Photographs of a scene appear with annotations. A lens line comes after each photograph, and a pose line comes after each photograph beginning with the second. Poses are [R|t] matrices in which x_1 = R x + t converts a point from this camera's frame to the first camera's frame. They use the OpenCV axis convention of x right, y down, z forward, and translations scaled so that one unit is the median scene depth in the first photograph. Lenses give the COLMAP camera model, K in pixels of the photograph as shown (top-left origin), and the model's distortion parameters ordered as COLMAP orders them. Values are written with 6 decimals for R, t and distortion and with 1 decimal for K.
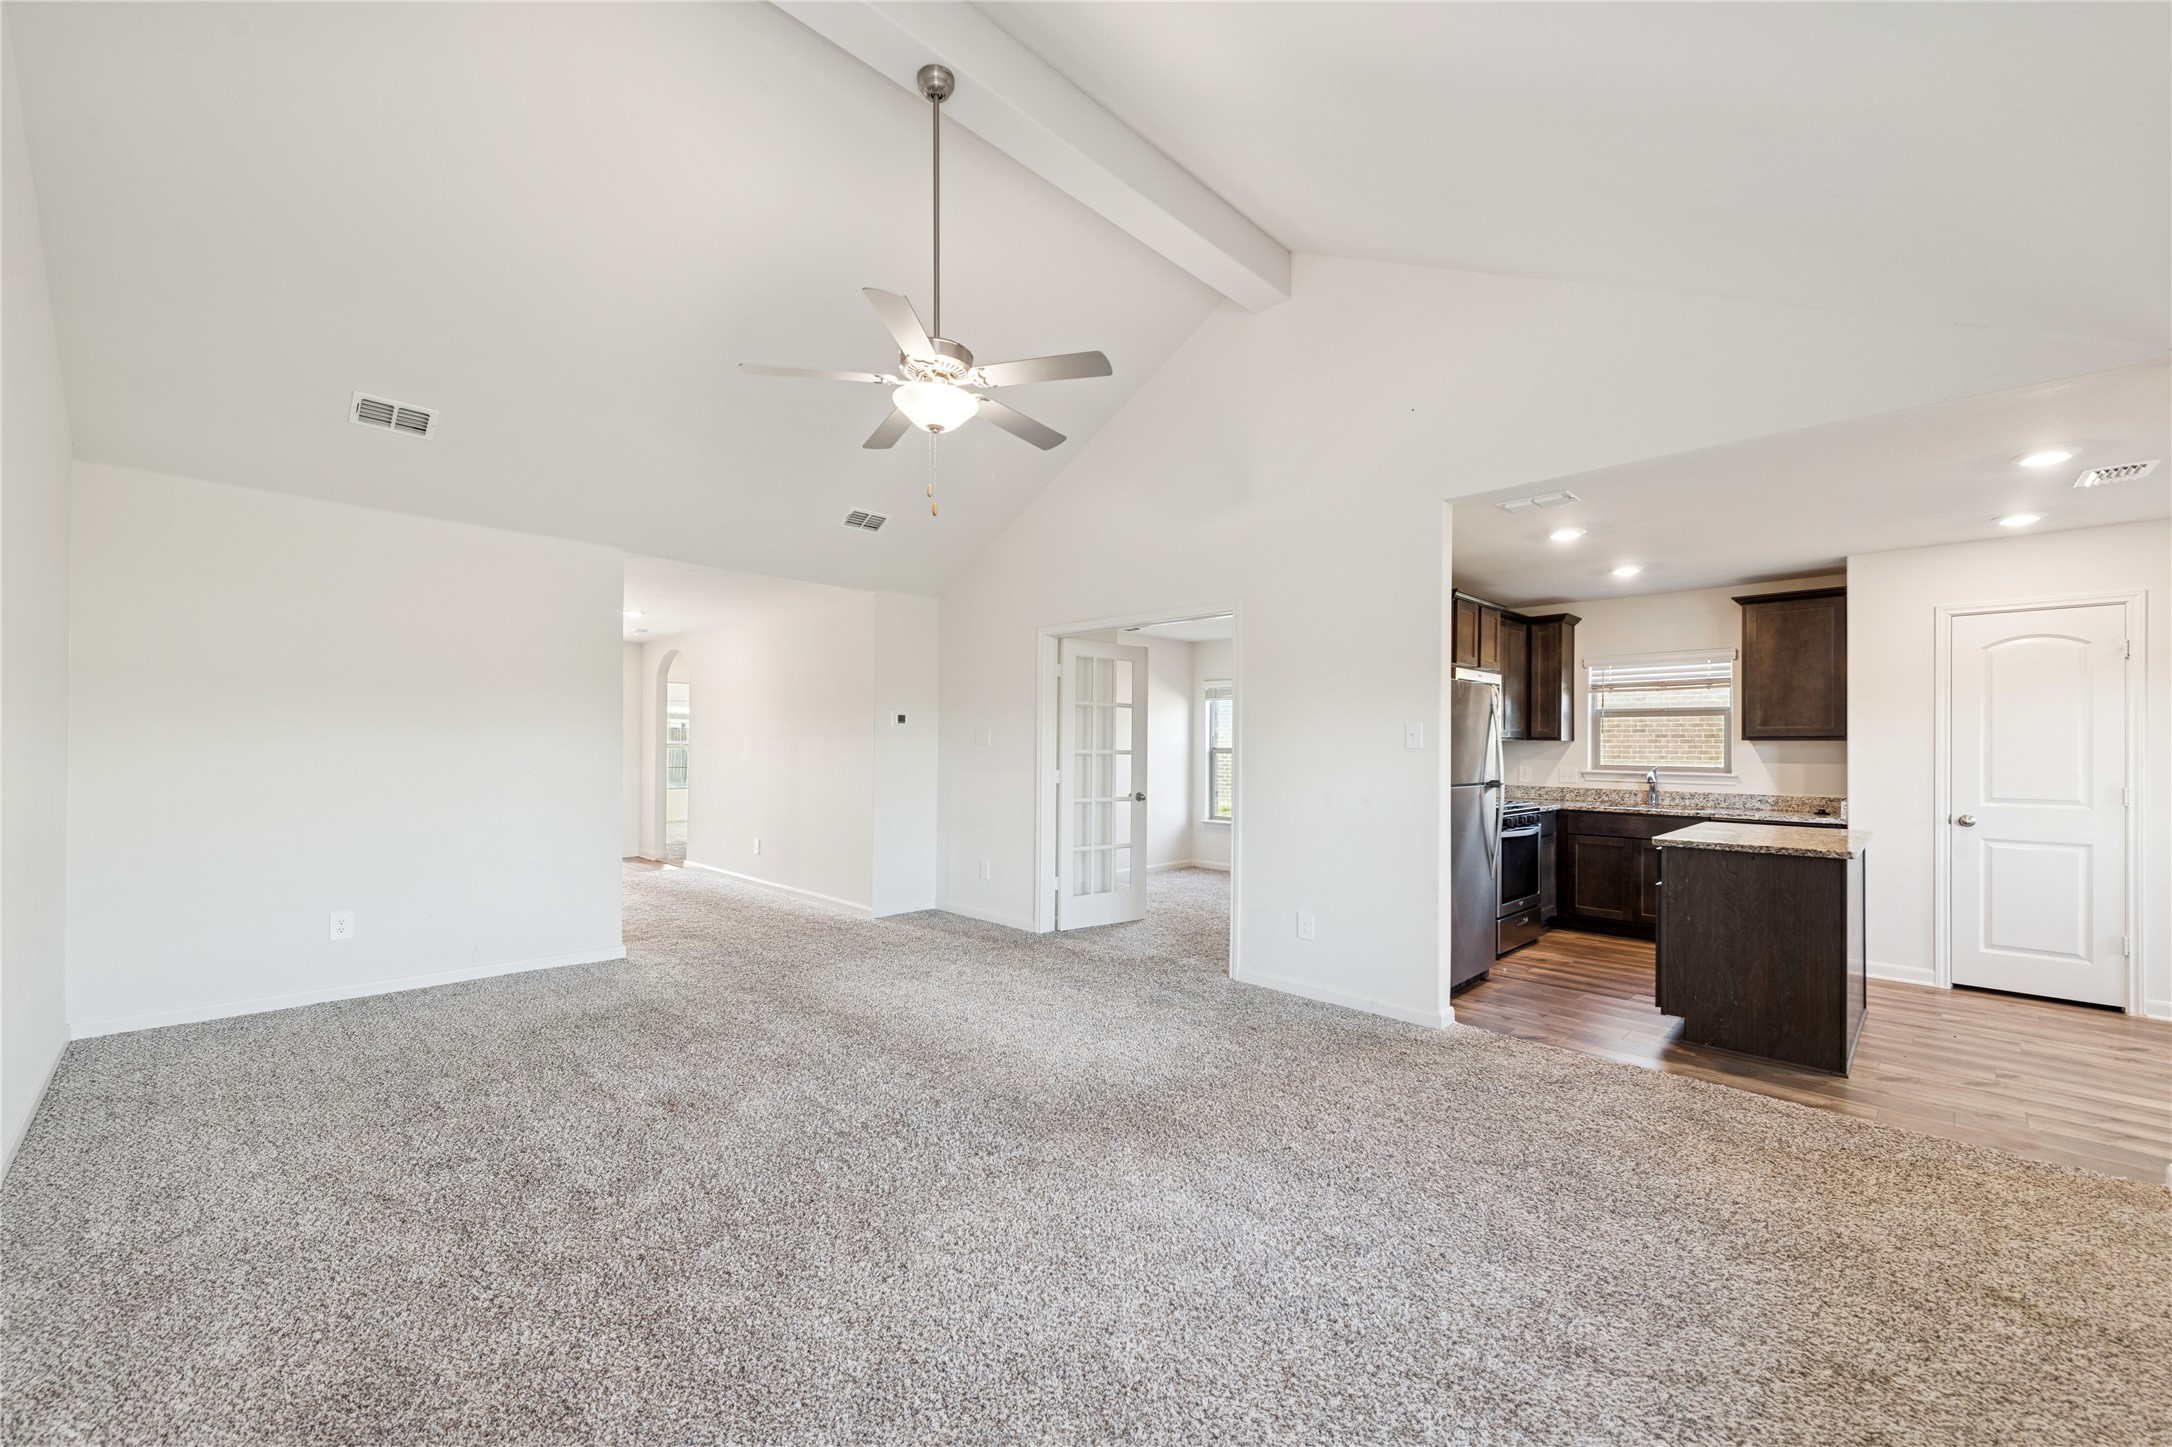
lens RADIAL K [[862.5, 0, 1070.0], [0, 862.5, 733.7], [0, 0, 1]] dist [0.000588, -0.001280]
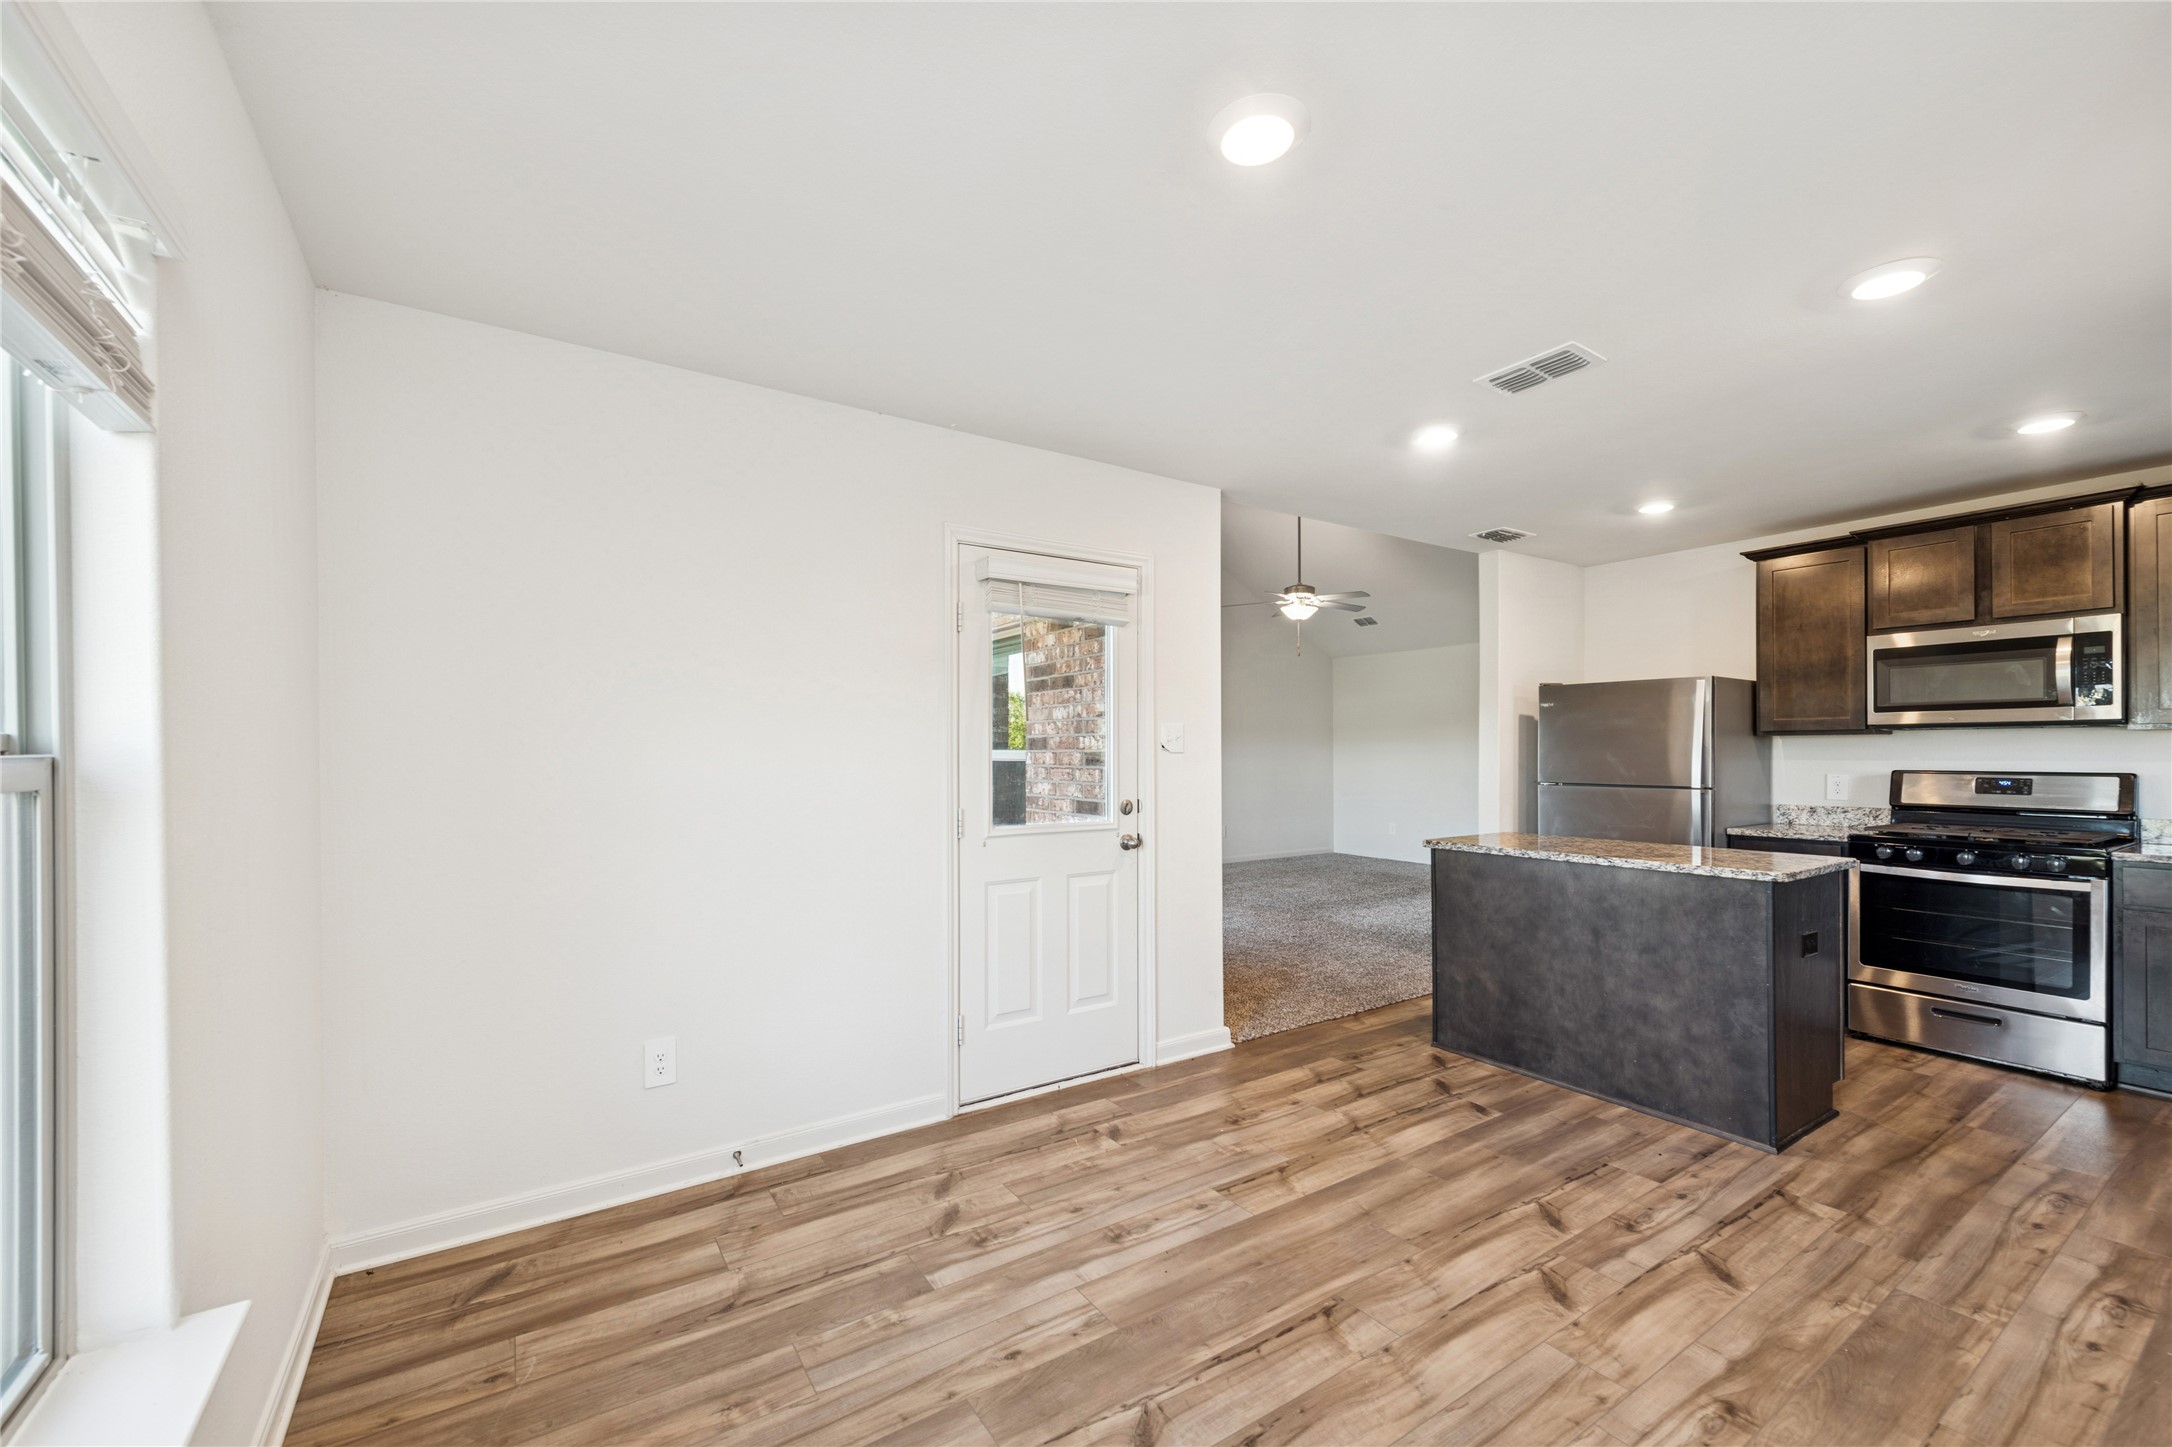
lens RADIAL K [[862.5, 0, 1077.0], [0, 862.5, 744.4], [0, 0, 1]] dist [0.000588, -0.001280]
pose [[-0.187551, -0.008697, -0.982216, 1.338361], [0.012118, 0.999864, -0.011167, 0.015221], [0.982180, -0.013997, -0.187420, 0.496947]]
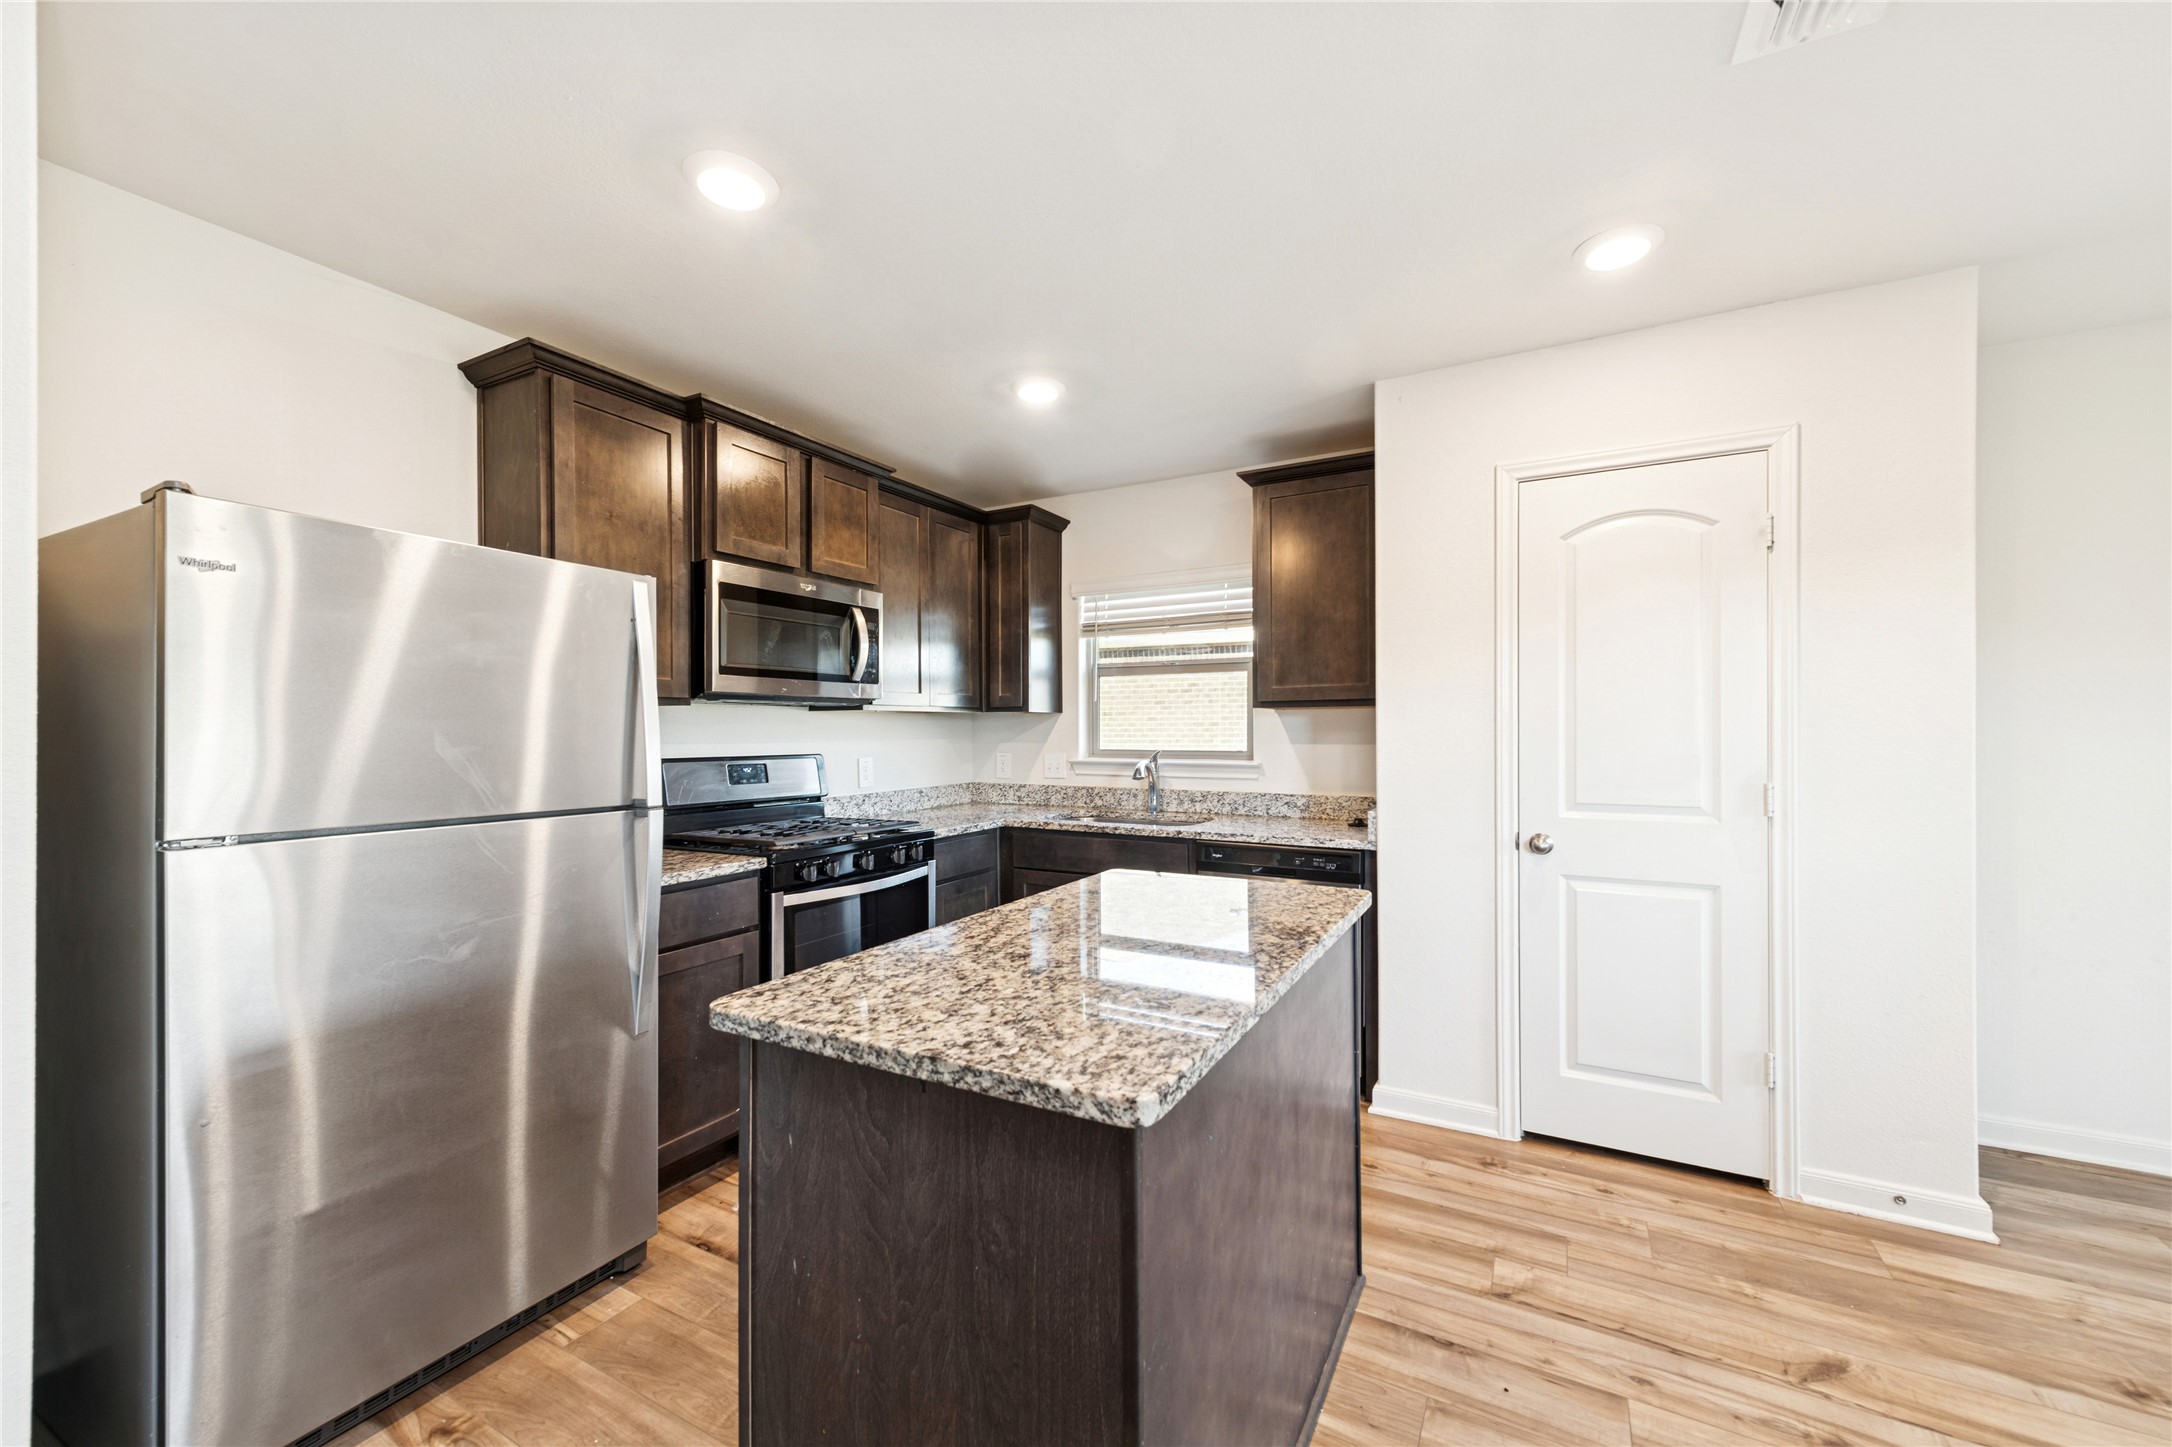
lens RADIAL K [[862.5, 0, 1079.3], [0, 862.5, 720.6], [0, 0, 1]] dist [0.000588, -0.001280]
pose [[0.958283, -0.010311, 0.285637, 0.524684], [0.008470, 0.999935, 0.007678, 0.012002], [-0.285697, -0.004938, 0.958307, 0.484879]]
